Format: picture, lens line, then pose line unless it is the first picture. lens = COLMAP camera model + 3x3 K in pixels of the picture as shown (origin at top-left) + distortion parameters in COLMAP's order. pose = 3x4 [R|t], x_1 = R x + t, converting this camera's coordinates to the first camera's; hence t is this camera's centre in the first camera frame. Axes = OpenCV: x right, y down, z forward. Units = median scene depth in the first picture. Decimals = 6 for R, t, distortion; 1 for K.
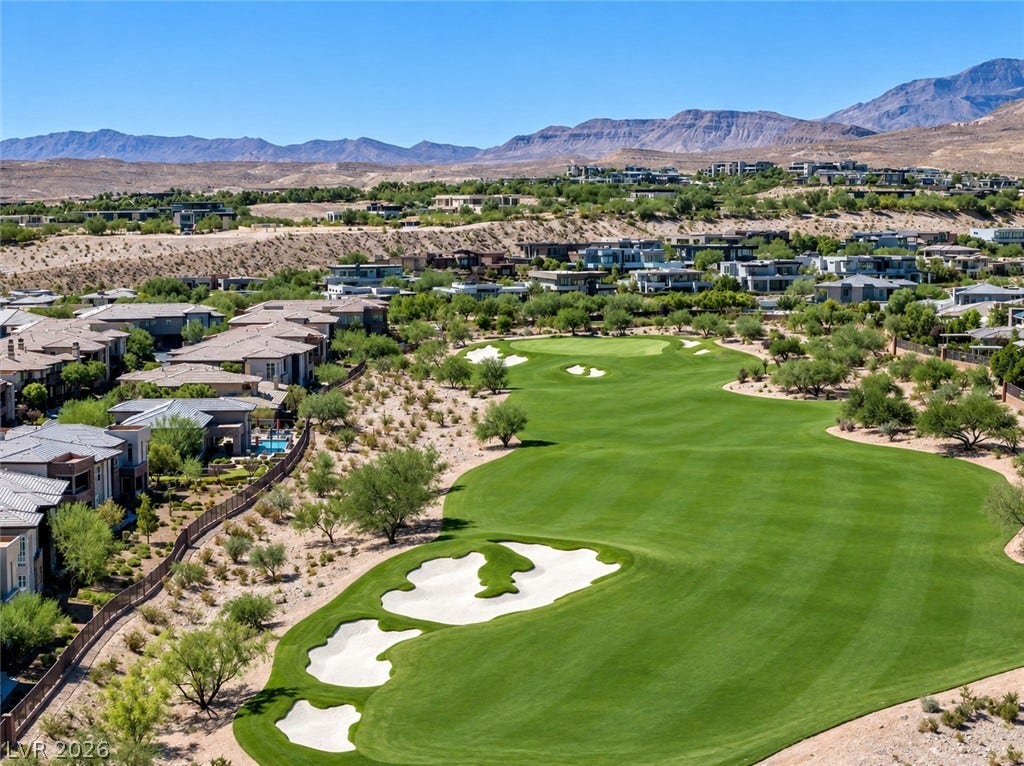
lens RADIAL K [[719.7, 0, 512.0], [0, 719.7, 383.0], [0, 0, 1]] dist [-0.031775, -0.002661]
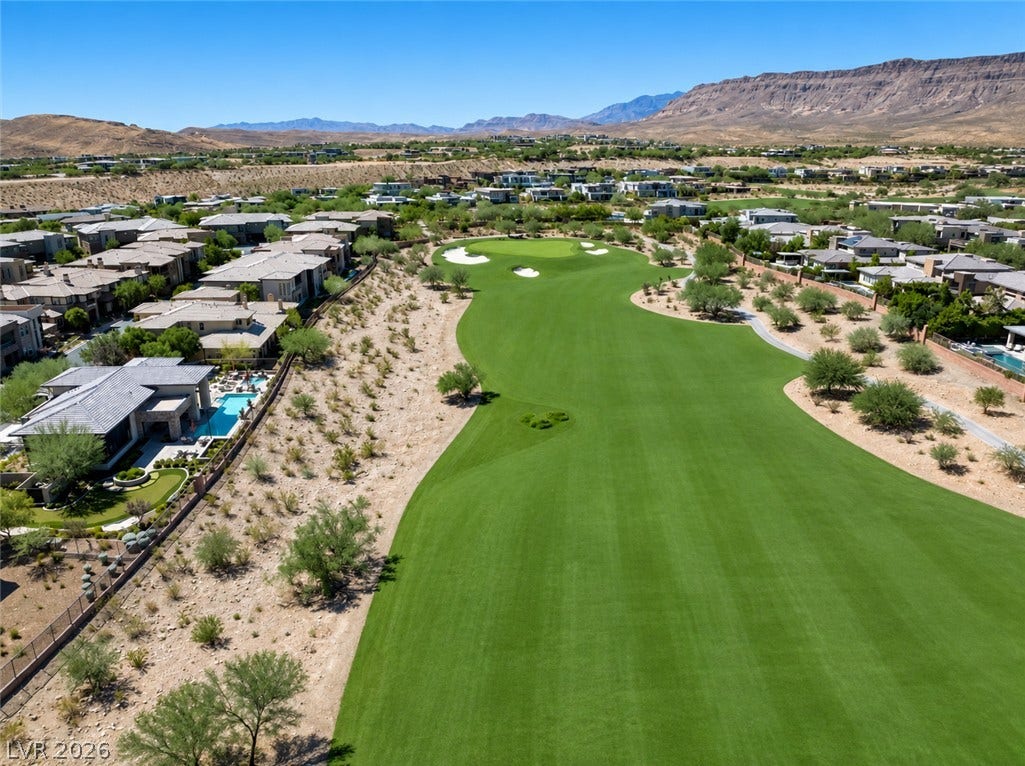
lens RADIAL K [[720.4, 0, 512.5], [0, 720.4, 383.0], [0, 0, 1]] dist [-0.031775, -0.002661]
pose [[0.998738, -0.001767, 0.050192, 0.028766], [-0.000607, 0.998883, 0.047243, 0.308835], [-0.050219, -0.047214, 0.997622, -1.077383]]
